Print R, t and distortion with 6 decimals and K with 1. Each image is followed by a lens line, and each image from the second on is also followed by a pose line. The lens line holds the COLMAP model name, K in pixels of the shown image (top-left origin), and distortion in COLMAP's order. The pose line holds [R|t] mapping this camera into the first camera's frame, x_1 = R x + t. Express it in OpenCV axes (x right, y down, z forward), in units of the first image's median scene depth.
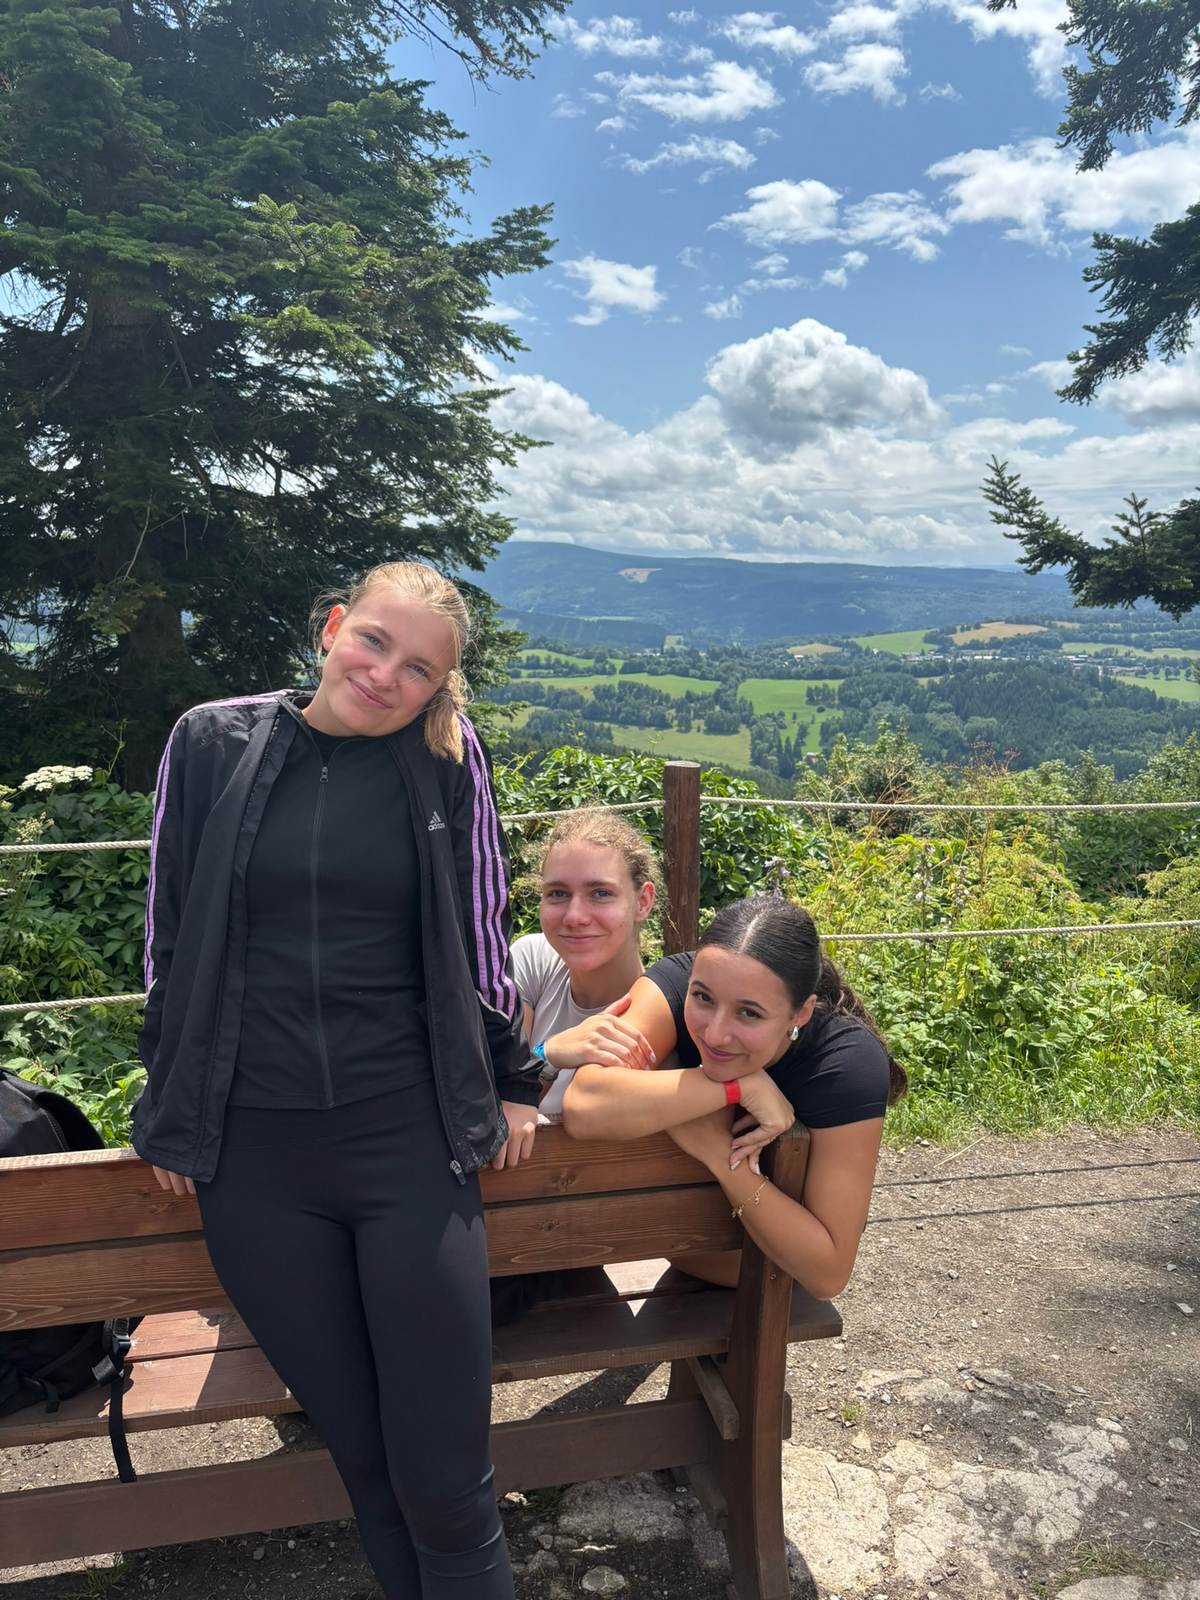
lens RADIAL K [[1215.6, 0, 600.0], [0, 1215.6, 800.0], [0, 0, 1]] dist [0.063847, -0.090481]
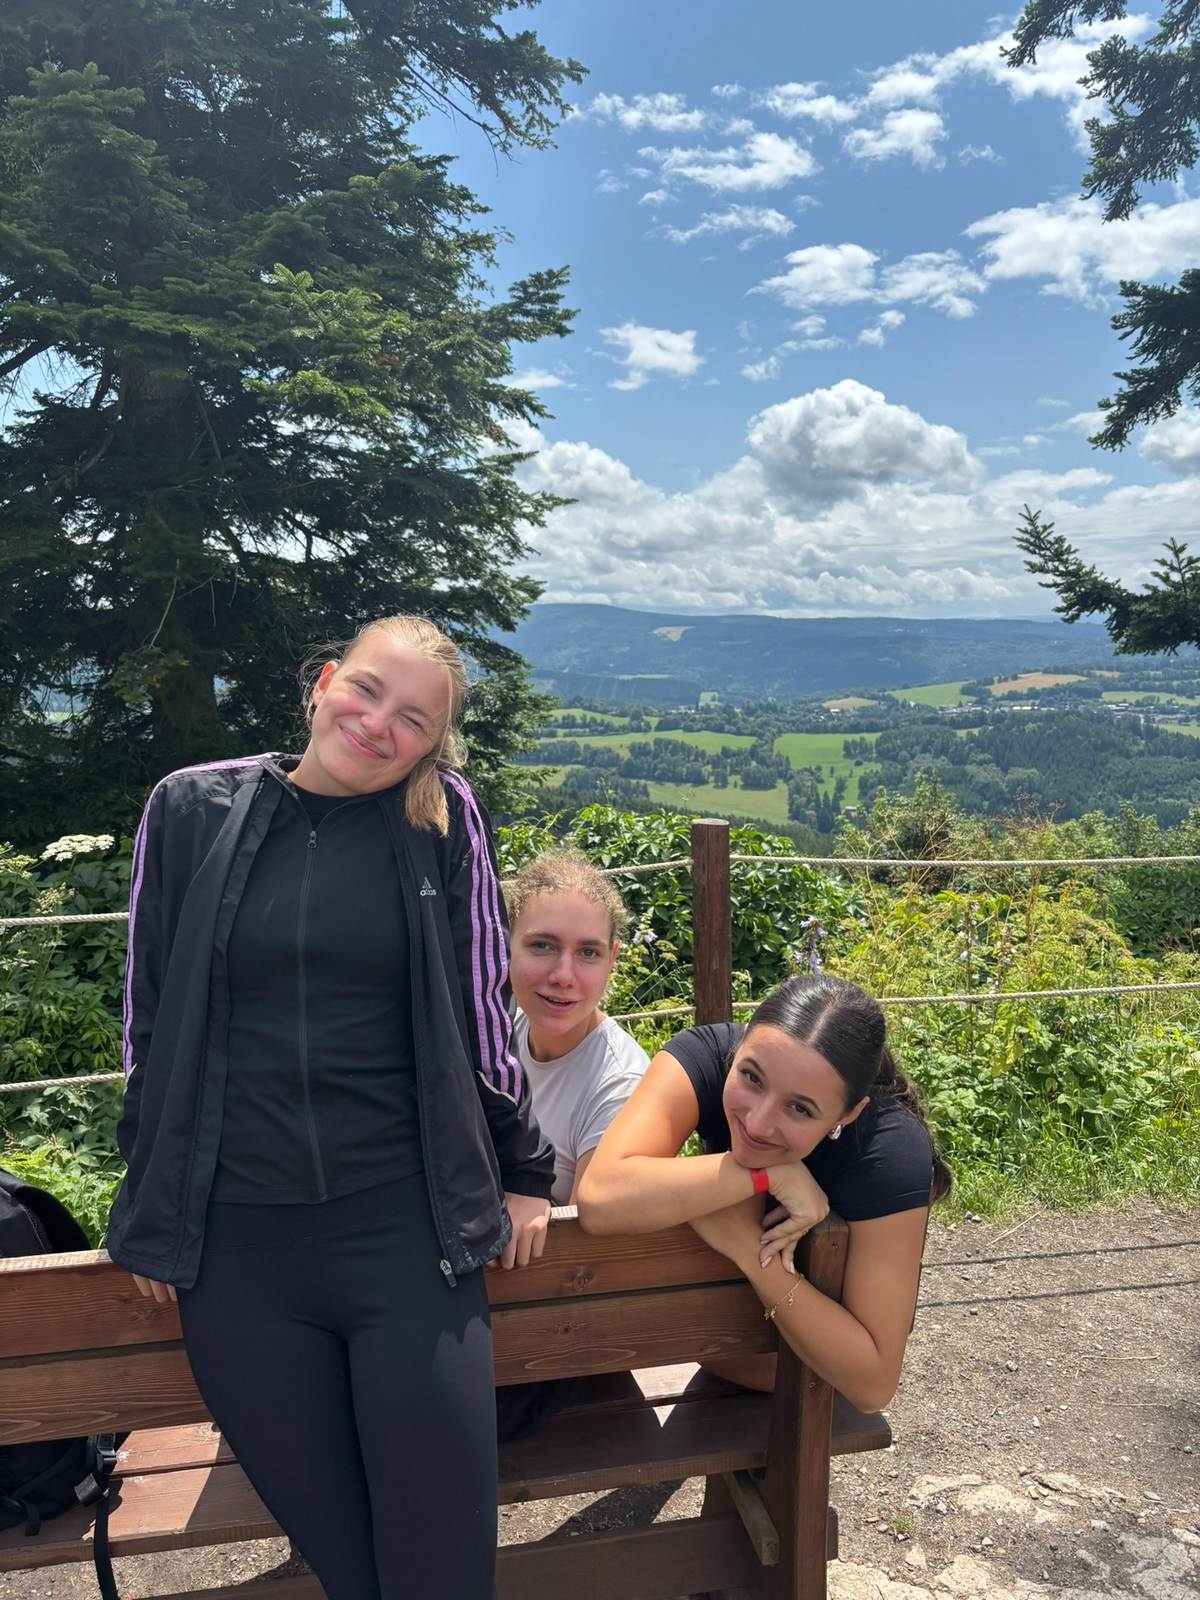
lens RADIAL K [[1216.0, 0, 592.3], [0, 1216.0, 802.6], [0, 0, 1]] dist [0.050567, -0.065127]
pose [[0.999188, -0.016979, -0.036550, 0.002869], [0.015304, 0.998841, -0.045631, -0.000820], [0.037282, 0.045035, 0.998289, 0.009836]]
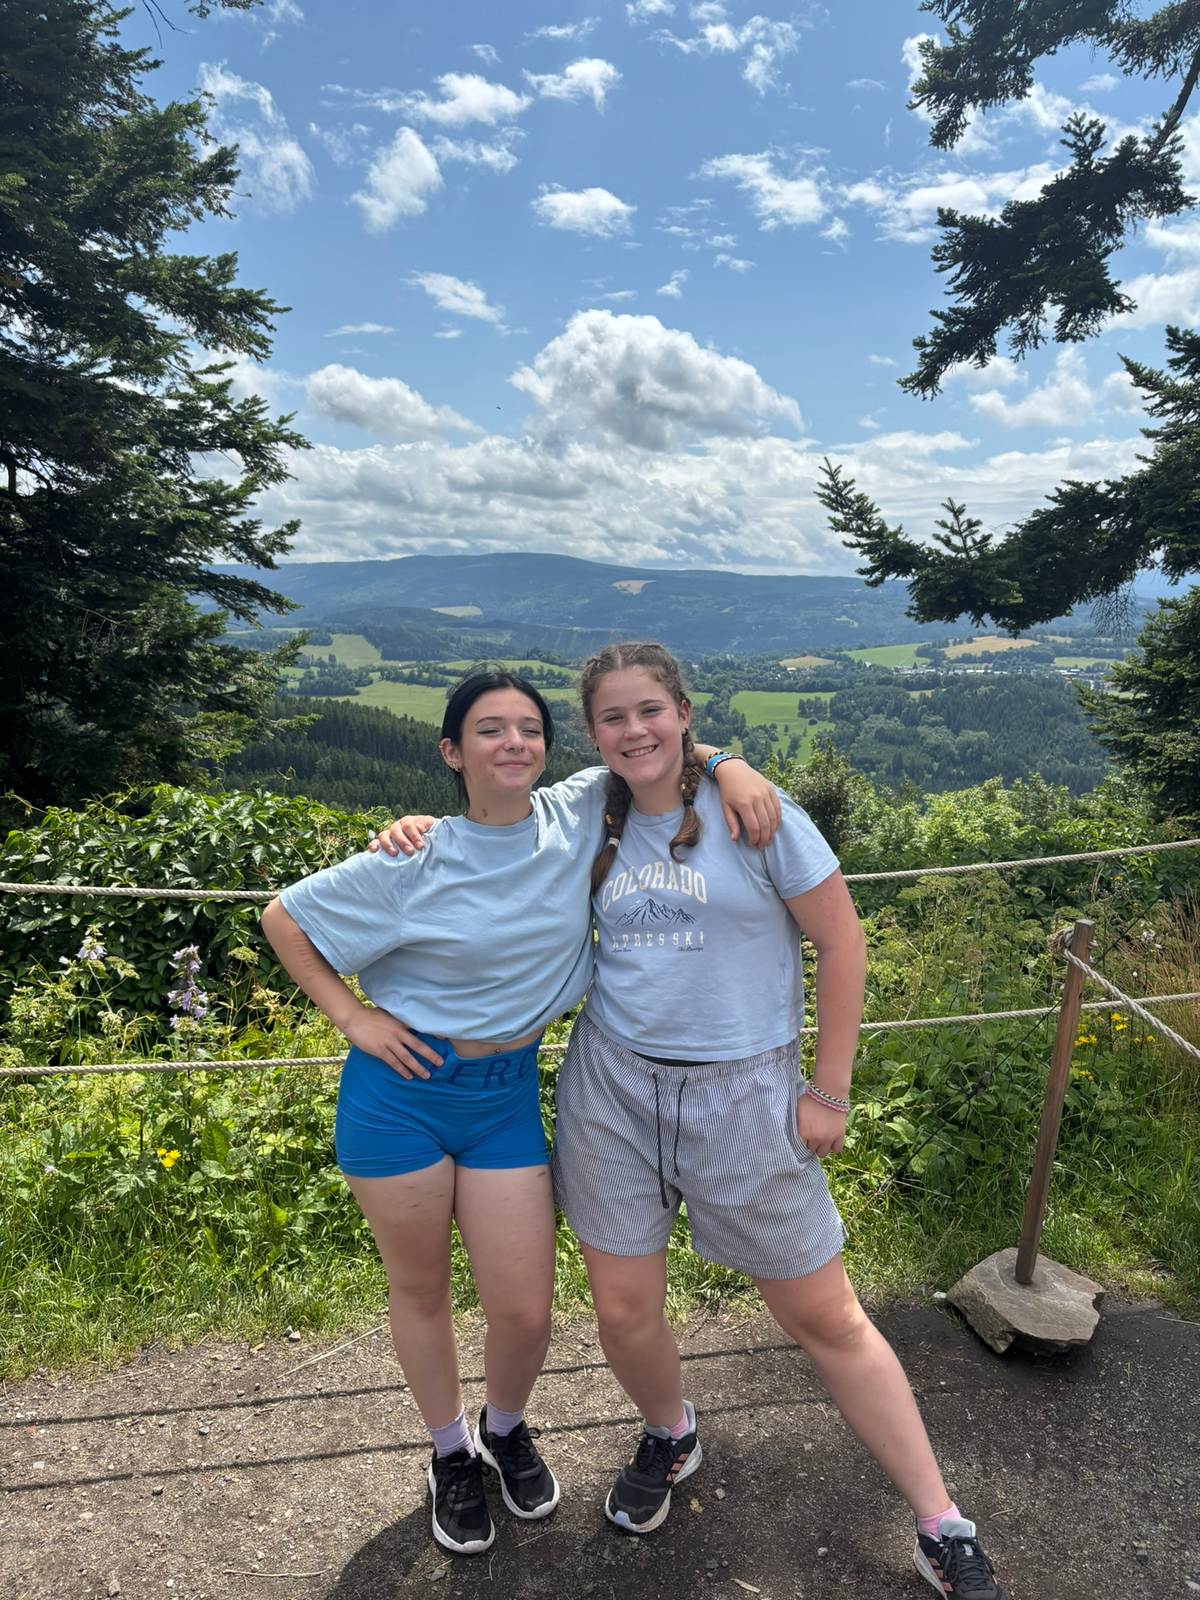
lens RADIAL K [[1215.6, 0, 600.0], [0, 1215.6, 800.0], [0, 0, 1]] dist [0.063847, -0.090481]
pose [[0.999975, 0.005521, 0.004485, 0.146355], [-0.005480, 0.999944, -0.009102, -0.013701], [-0.004535, 0.009077, 0.999949, 0.080509]]
